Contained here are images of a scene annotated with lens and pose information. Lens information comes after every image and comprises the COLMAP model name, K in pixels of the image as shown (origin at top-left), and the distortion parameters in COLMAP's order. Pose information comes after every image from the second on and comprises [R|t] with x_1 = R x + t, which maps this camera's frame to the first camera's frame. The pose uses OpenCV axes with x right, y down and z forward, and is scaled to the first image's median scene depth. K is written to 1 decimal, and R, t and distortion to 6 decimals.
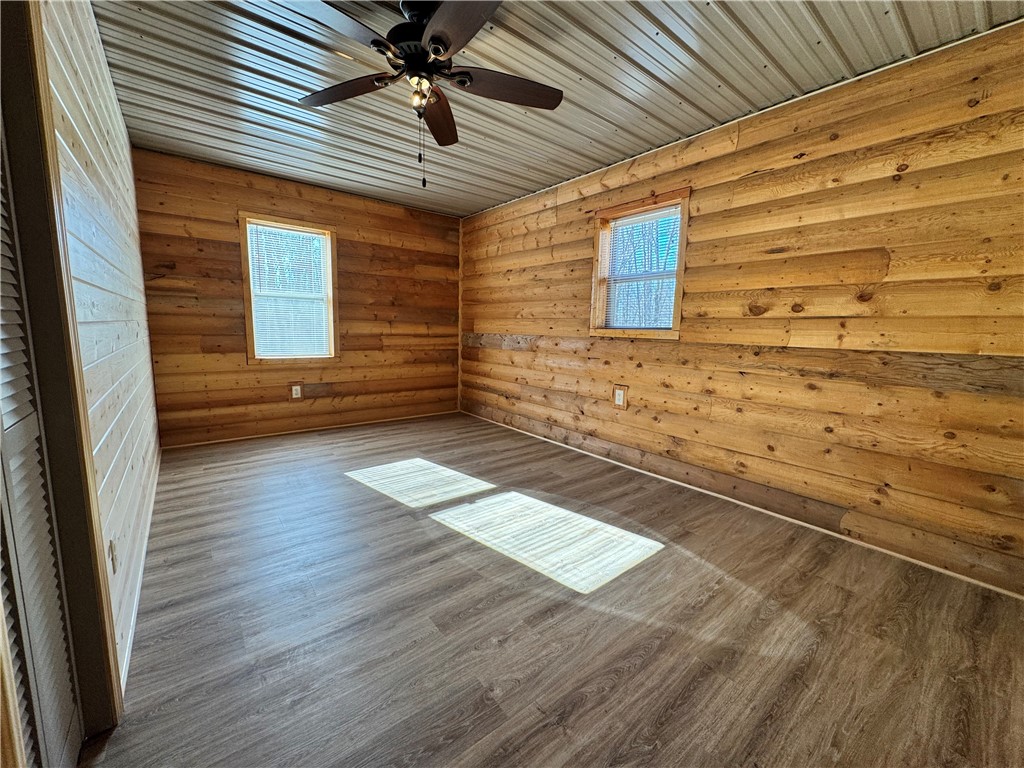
lens RADIAL K [[406.8, 0, 511.2], [0, 406.8, 384.0], [0, 0, 1]] dist [-0.001619, 0.000330]
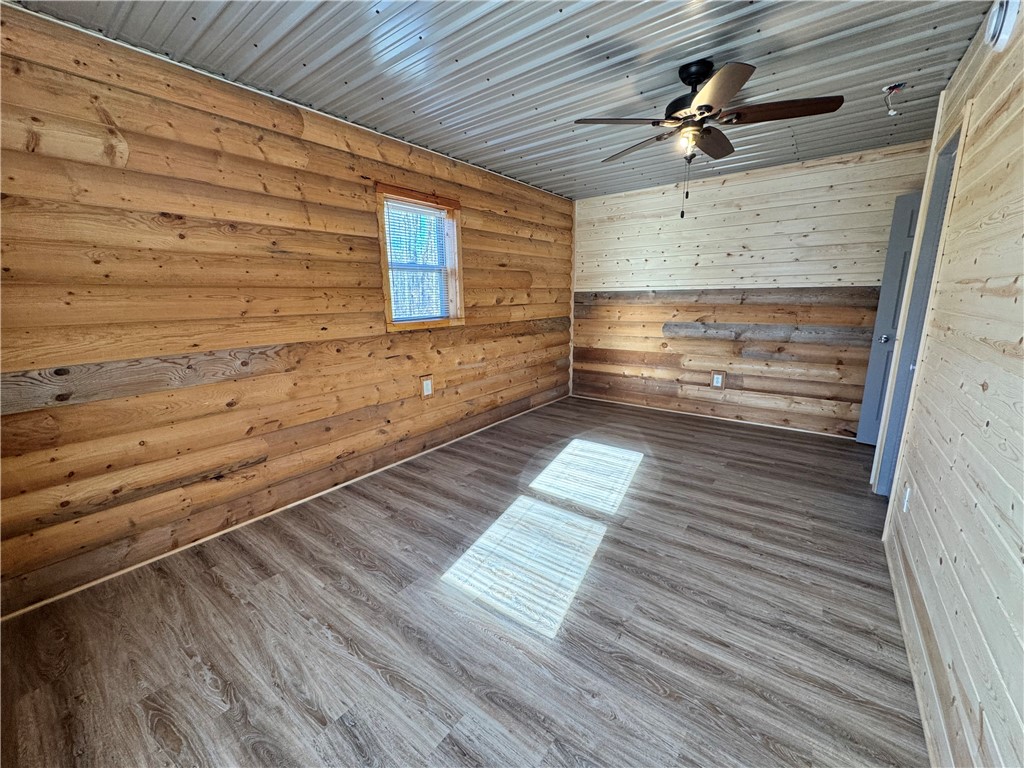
lens RADIAL K [[406.8, 0, 512.8], [0, 406.8, 383.8], [0, 0, 1]] dist [-0.001619, 0.000330]
pose [[-0.243125, -0.226727, 0.943125, -0.765974], [0.143436, 0.953207, 0.266127, -0.222667], [-0.959331, 0.199980, -0.199228, 1.022839]]
